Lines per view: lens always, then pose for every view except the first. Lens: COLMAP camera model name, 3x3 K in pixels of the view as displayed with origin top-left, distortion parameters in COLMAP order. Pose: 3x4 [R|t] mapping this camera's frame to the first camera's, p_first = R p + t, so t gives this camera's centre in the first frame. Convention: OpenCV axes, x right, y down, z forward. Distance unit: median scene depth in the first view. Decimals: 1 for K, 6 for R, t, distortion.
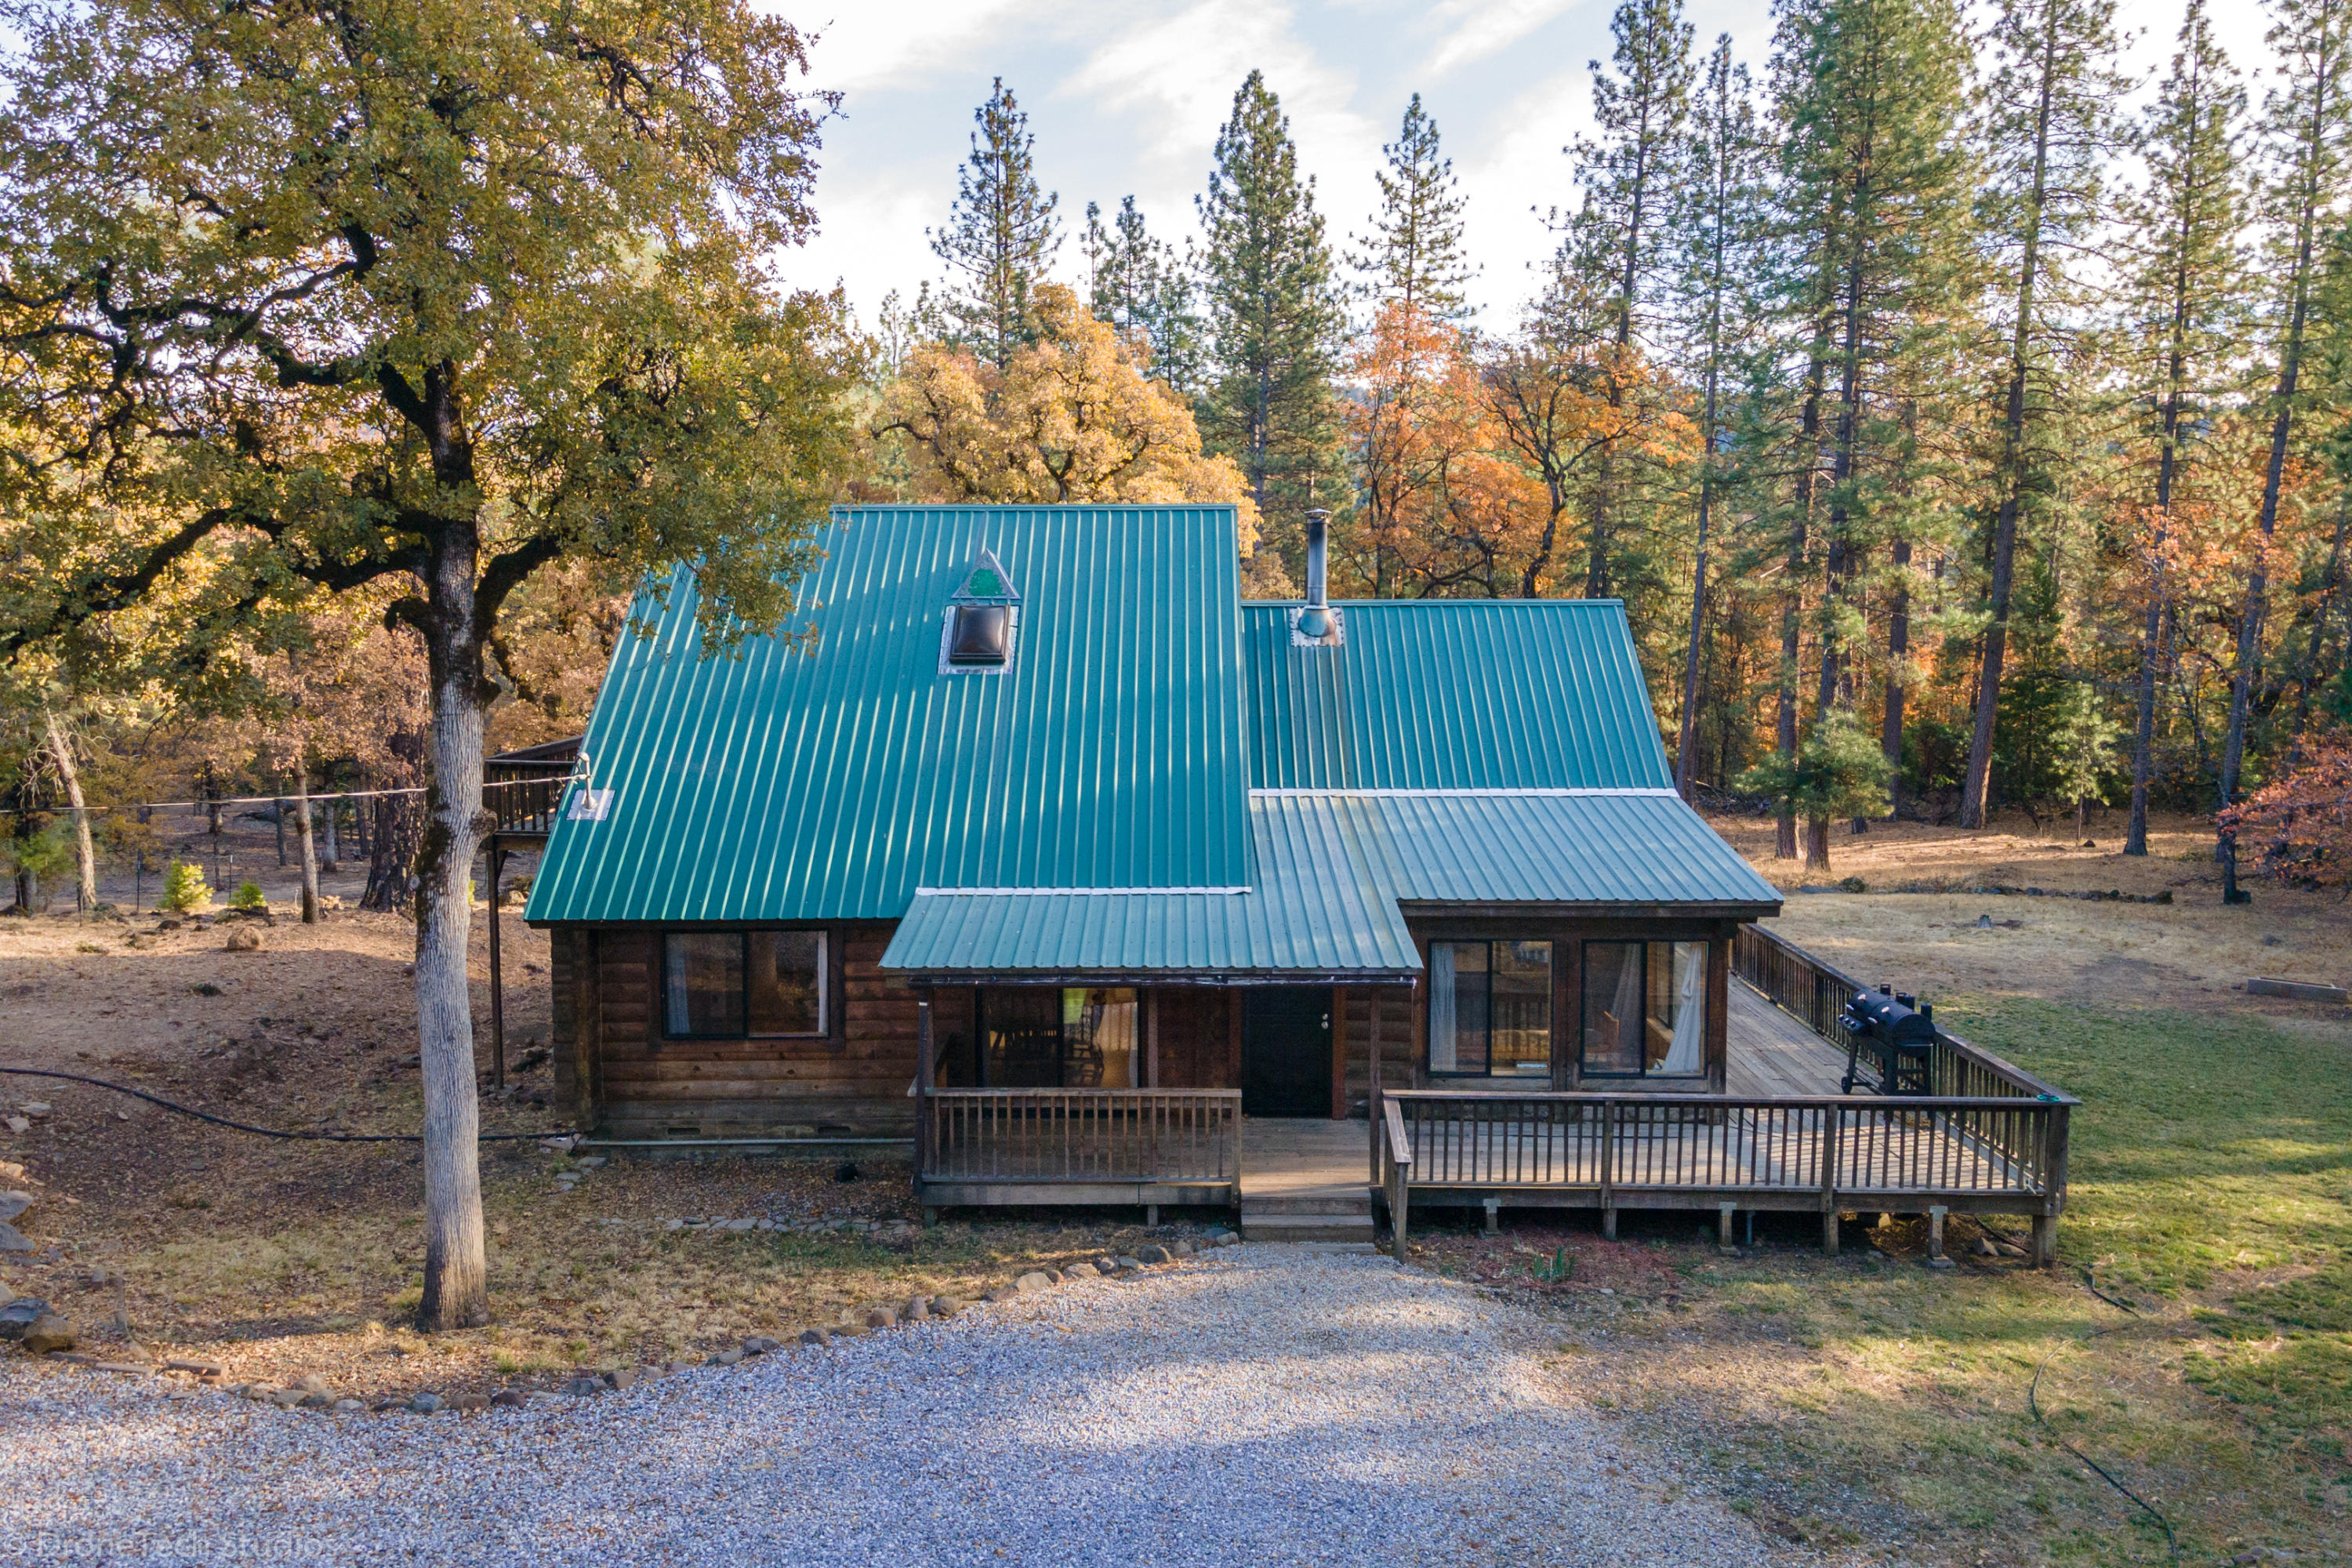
lens RADIAL K [[1704.0, 0, 1176.0], [0, 1704.0, 784.0], [0, 0, 1]] dist [0.042460, 0.006738]
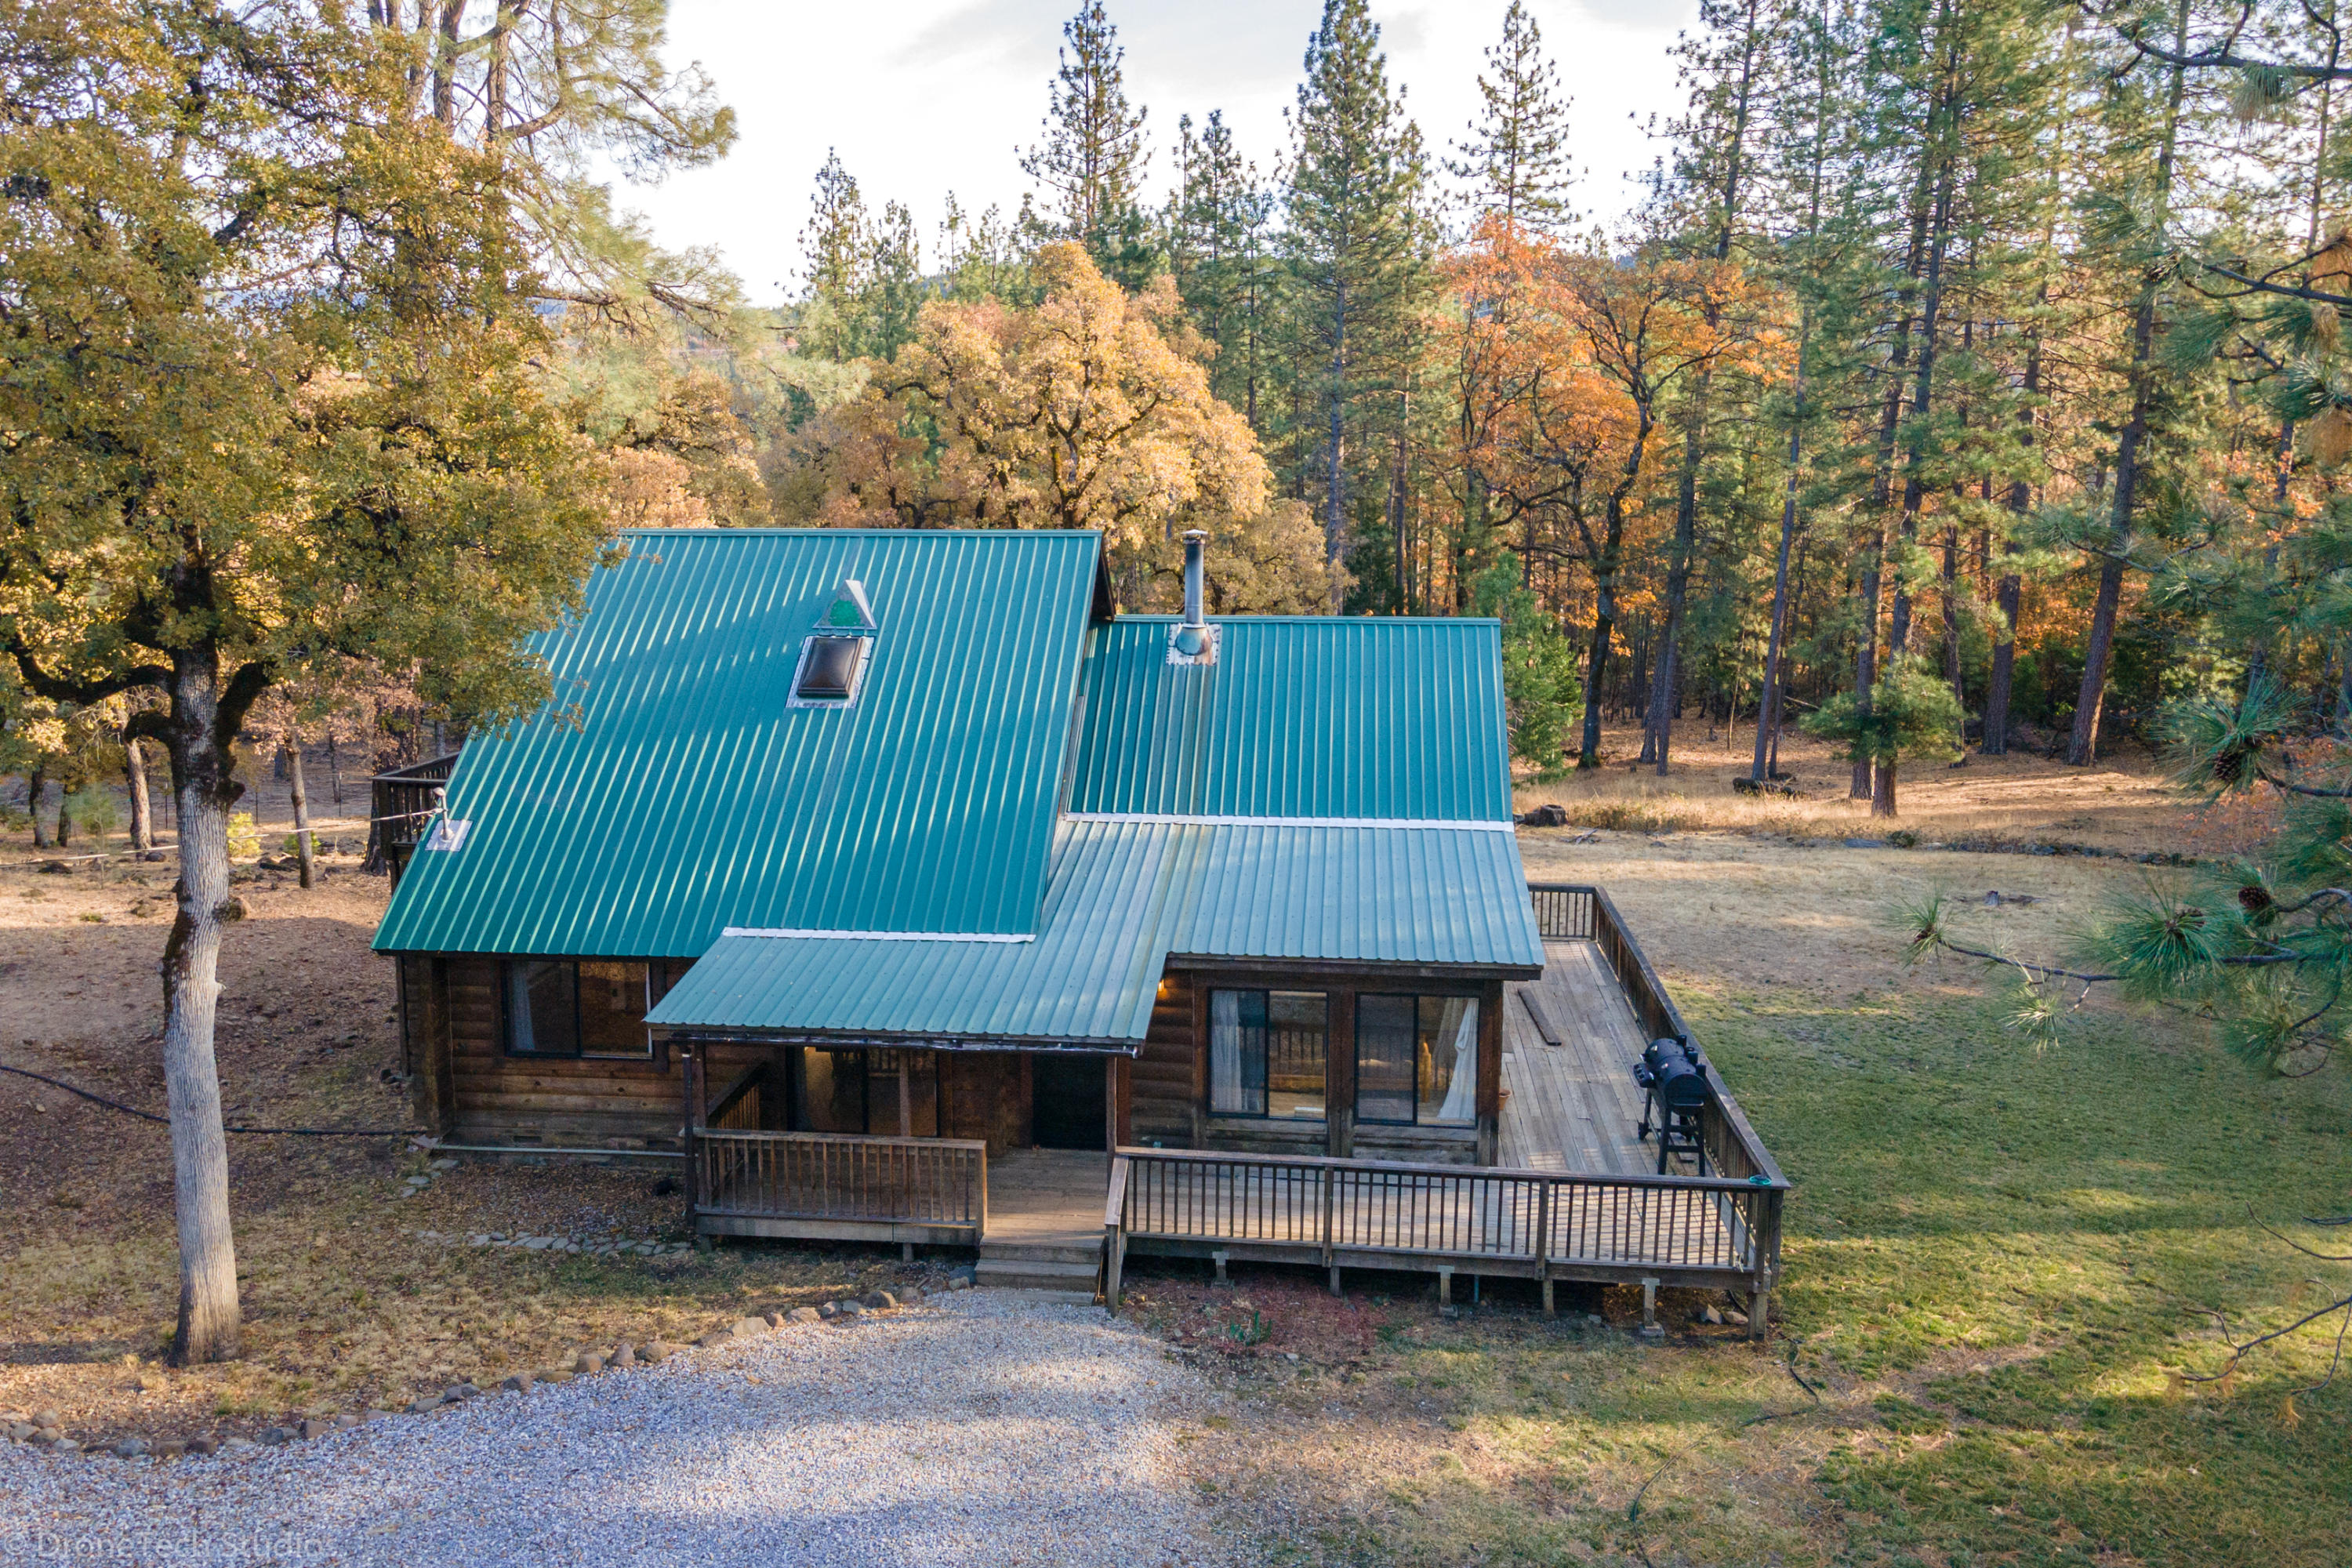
lens RADIAL K [[1709.3, 0, 1197.6], [0, 1709.3, 748.0], [0, 0, 1]] dist [0.042921, 0.011705]
pose [[0.994808, 0.017767, -0.100203, 0.215023], [-0.012079, 0.998296, 0.057083, -0.100693], [0.101046, -0.055576, 0.993328, -0.026158]]
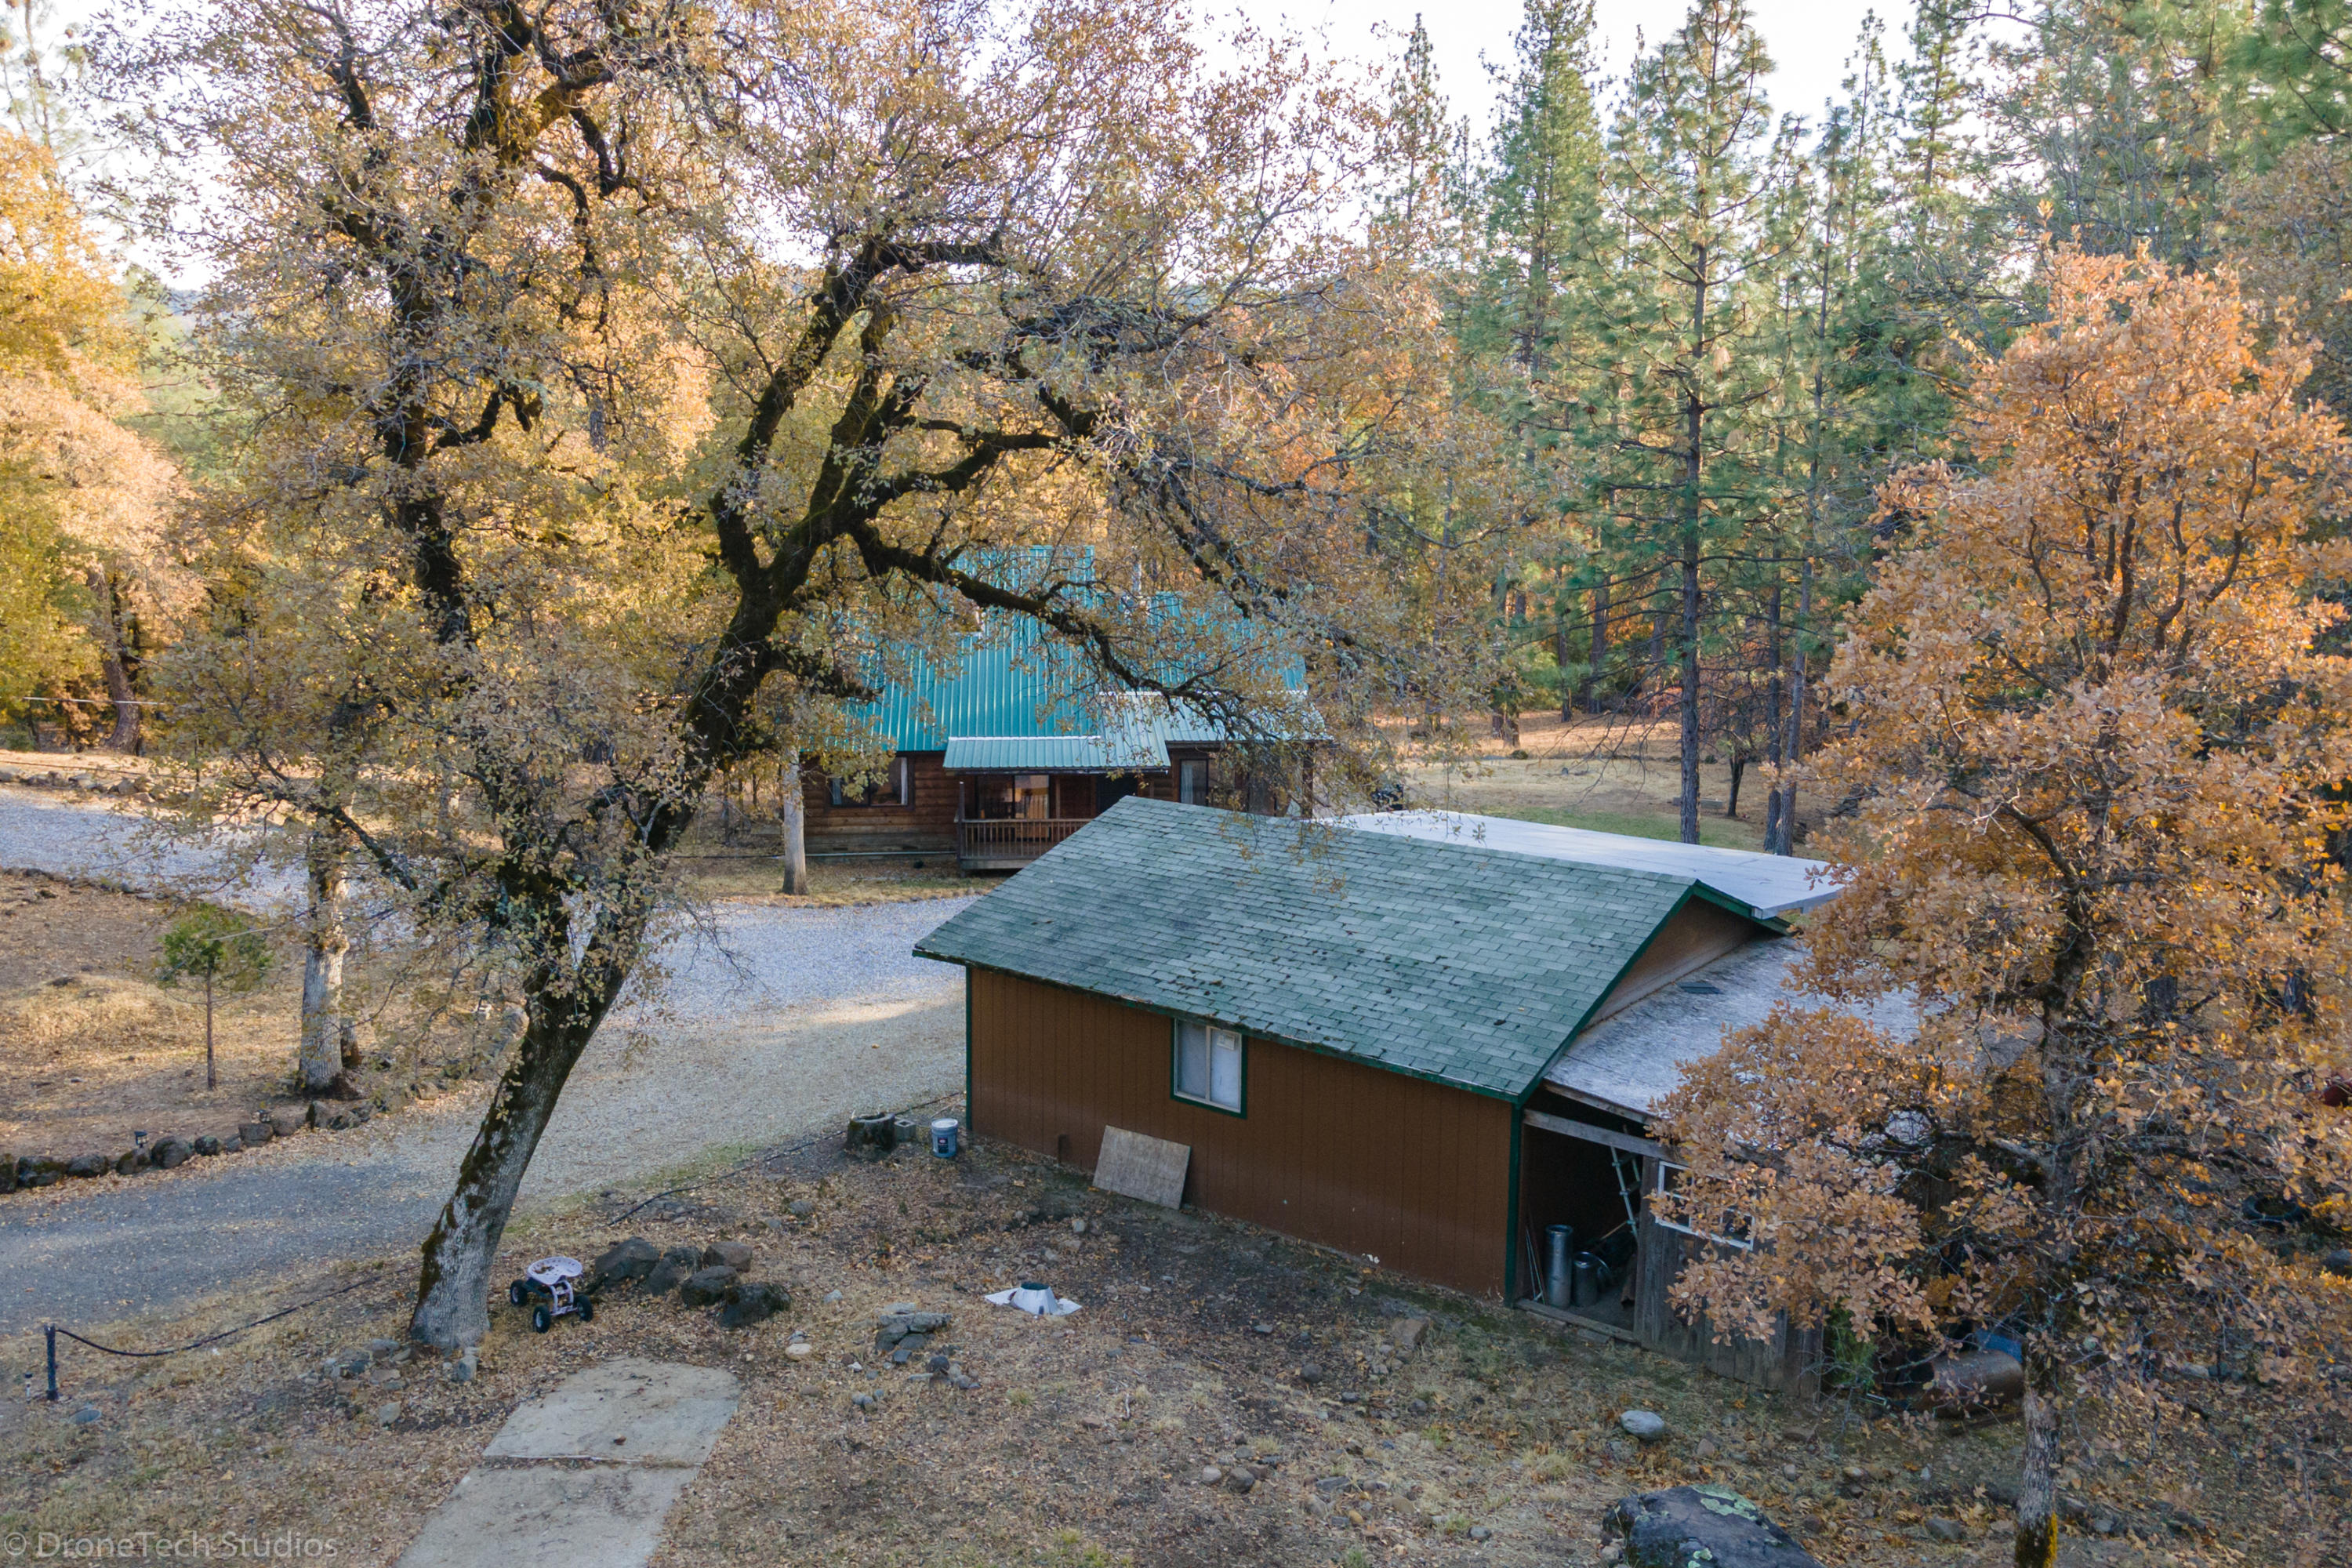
lens RADIAL K [[1768.6, 0, 1175.2], [0, 1768.6, 852.5], [0, 0, 1]] dist [0.046694, 0.002130]
pose [[0.997315, -0.008090, 0.072786, -0.024401], [0.001026, 0.995326, 0.096566, -0.008949], [-0.073227, -0.096232, 0.992662, -1.142661]]
